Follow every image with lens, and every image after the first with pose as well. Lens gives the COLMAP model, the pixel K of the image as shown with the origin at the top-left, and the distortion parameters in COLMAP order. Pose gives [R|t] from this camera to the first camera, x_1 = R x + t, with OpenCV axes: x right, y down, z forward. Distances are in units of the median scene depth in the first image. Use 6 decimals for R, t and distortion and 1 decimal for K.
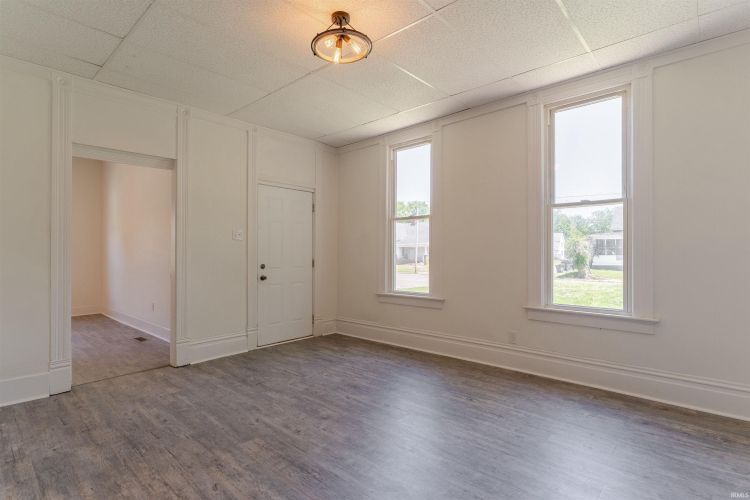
lens RADIAL K [[365.2, 0, 376.5], [0, 365.2, 249.4], [0, 0, 1]] dist [0.002161, 0.000848]
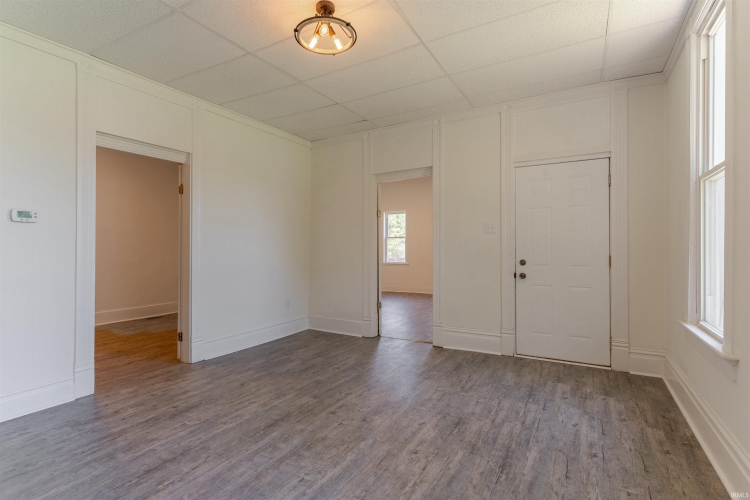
lens RADIAL K [[372.1, 0, 370.6], [0, 372.1, 246.5], [0, 0, 1]] dist [0.002439, 0.000443]
pose [[0.199105, -0.002734, -0.979974, 0.707453], [0.014723, 0.999892, 0.000202, 0.005585], [0.979868, -0.014468, 0.199123, 0.714379]]
